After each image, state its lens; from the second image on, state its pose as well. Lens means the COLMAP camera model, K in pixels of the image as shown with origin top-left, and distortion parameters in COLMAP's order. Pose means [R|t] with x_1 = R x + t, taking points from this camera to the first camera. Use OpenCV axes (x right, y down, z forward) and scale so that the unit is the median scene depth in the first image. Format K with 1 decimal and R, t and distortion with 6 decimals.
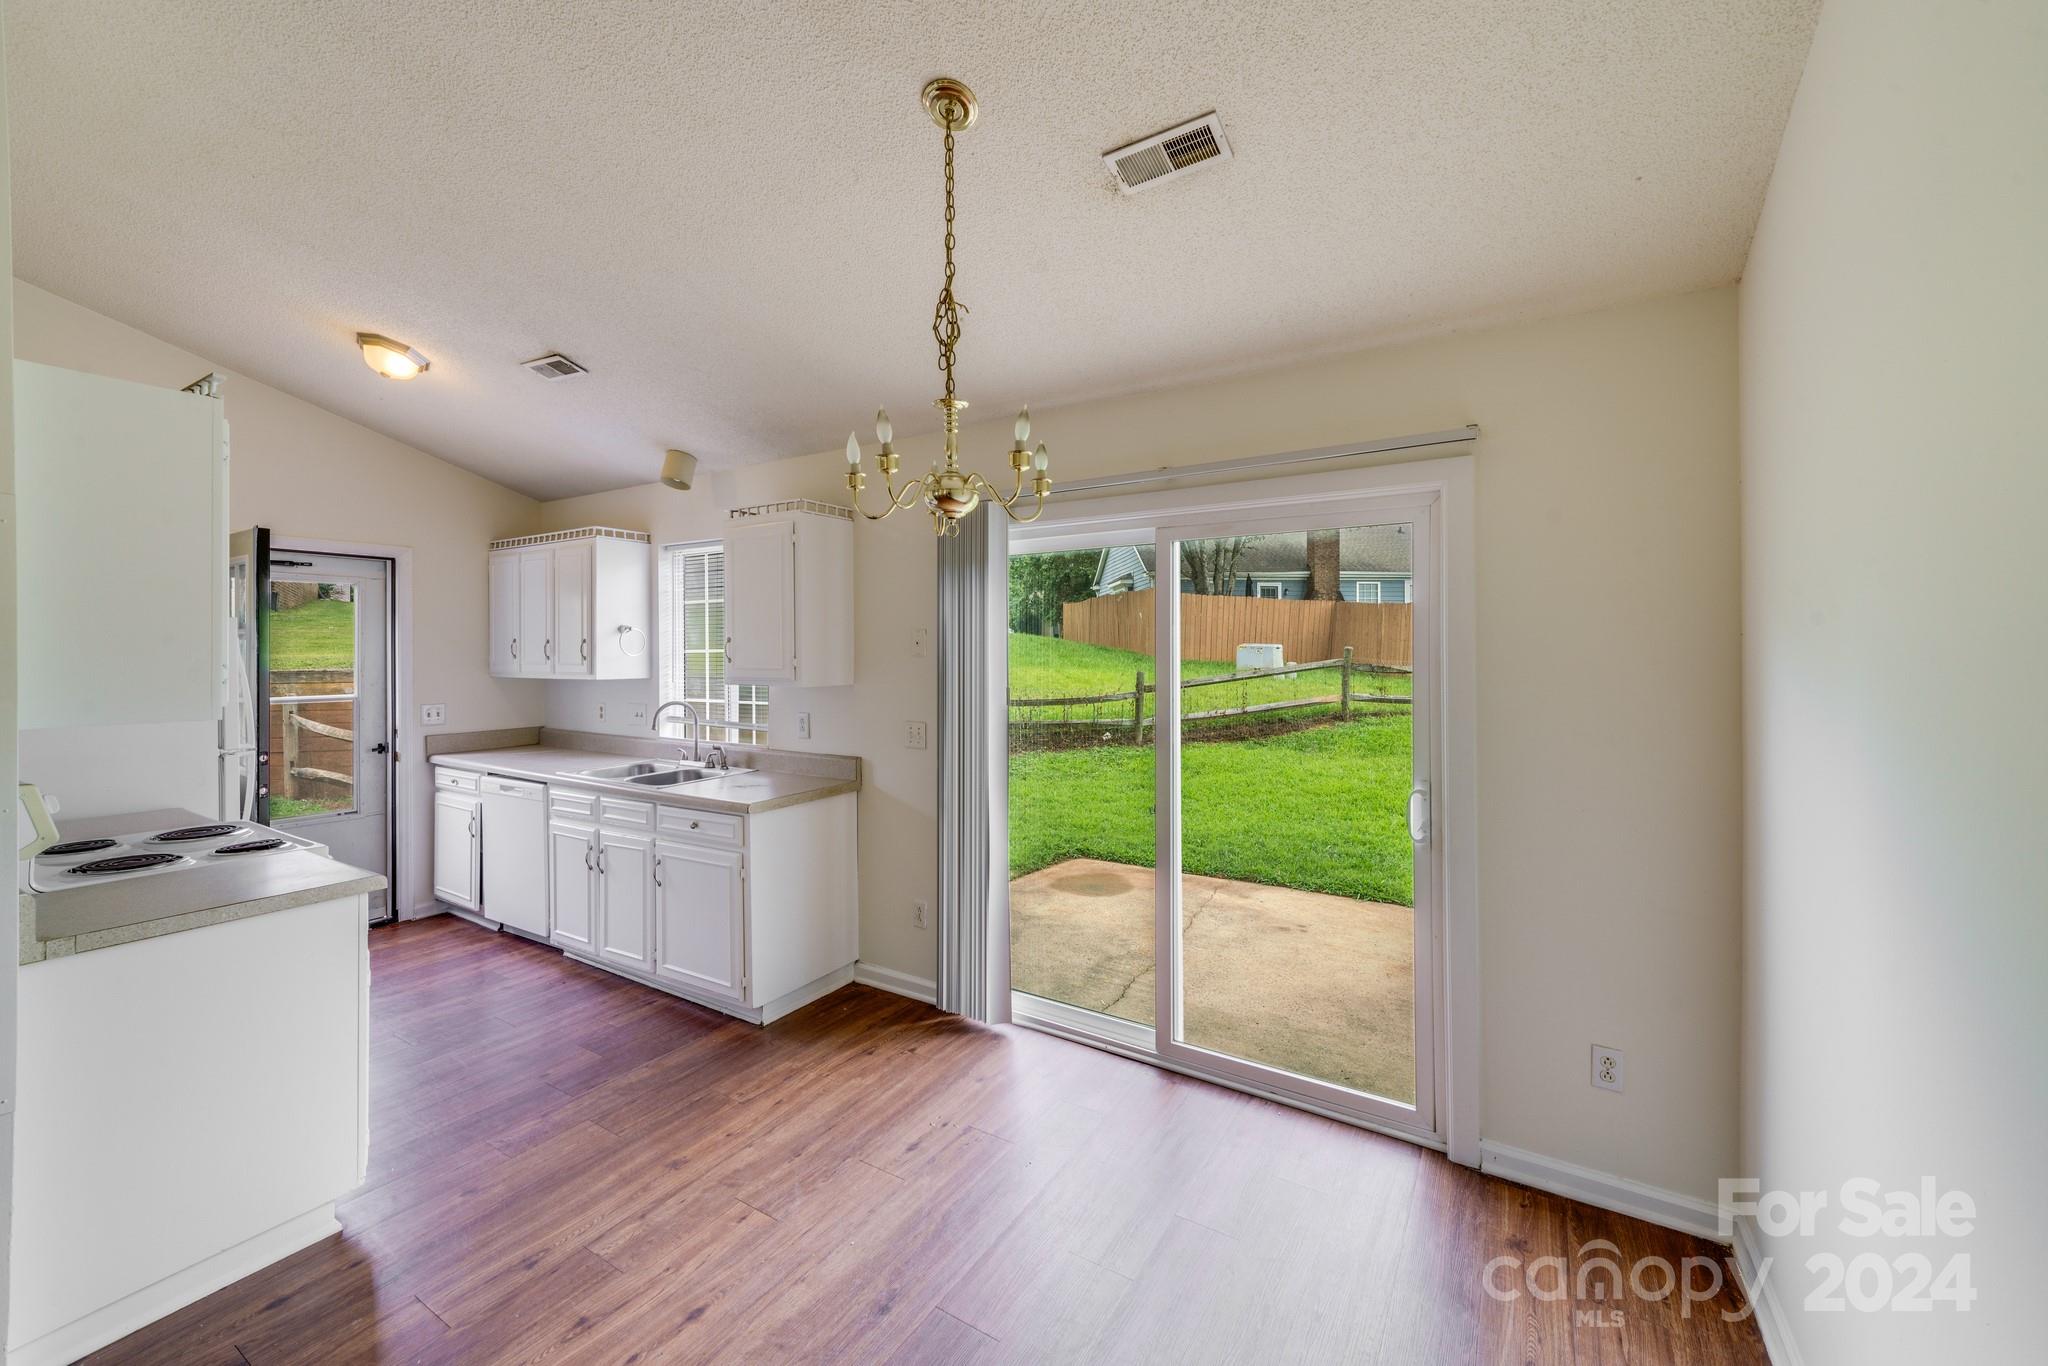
lens RADIAL K [[799.5, 0, 1023.7], [0, 799.5, 647.9], [0, 0, 1]] dist [-0.000217, -0.000079]
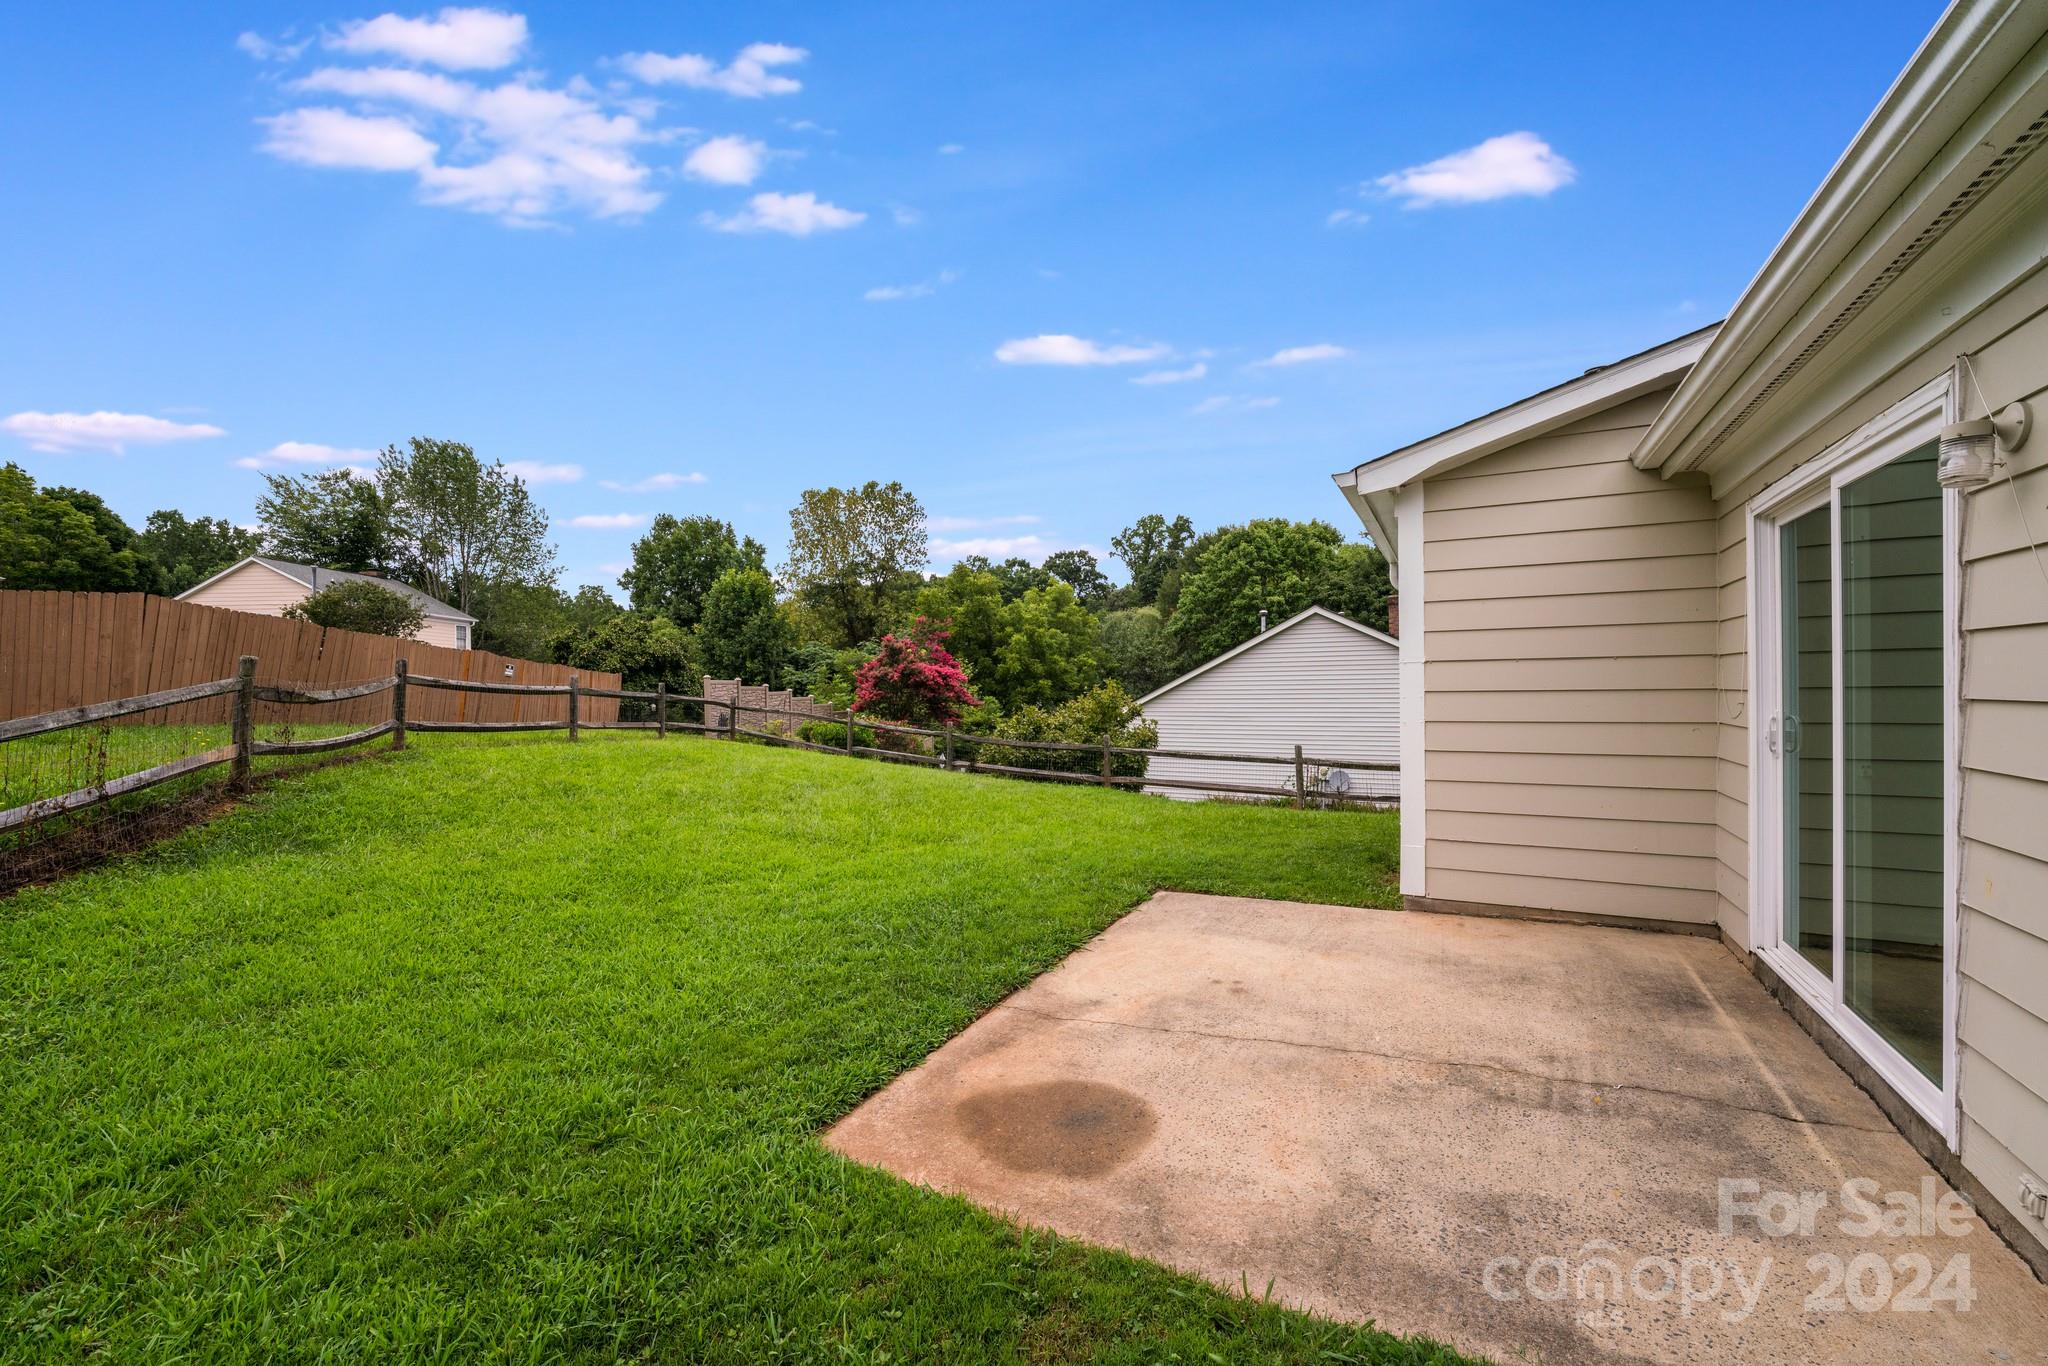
lens RADIAL K [[831.1, 0, 1024.0], [0, 831.1, 683.0], [0, 0, 1]] dist [-0.001181, -0.000304]
pose [[-0.062628, 0.006800, 0.998014, -0.444871], [0.007607, 0.999951, -0.006336, 0.059060], [-0.998008, 0.007195, -0.062676, 1.217652]]
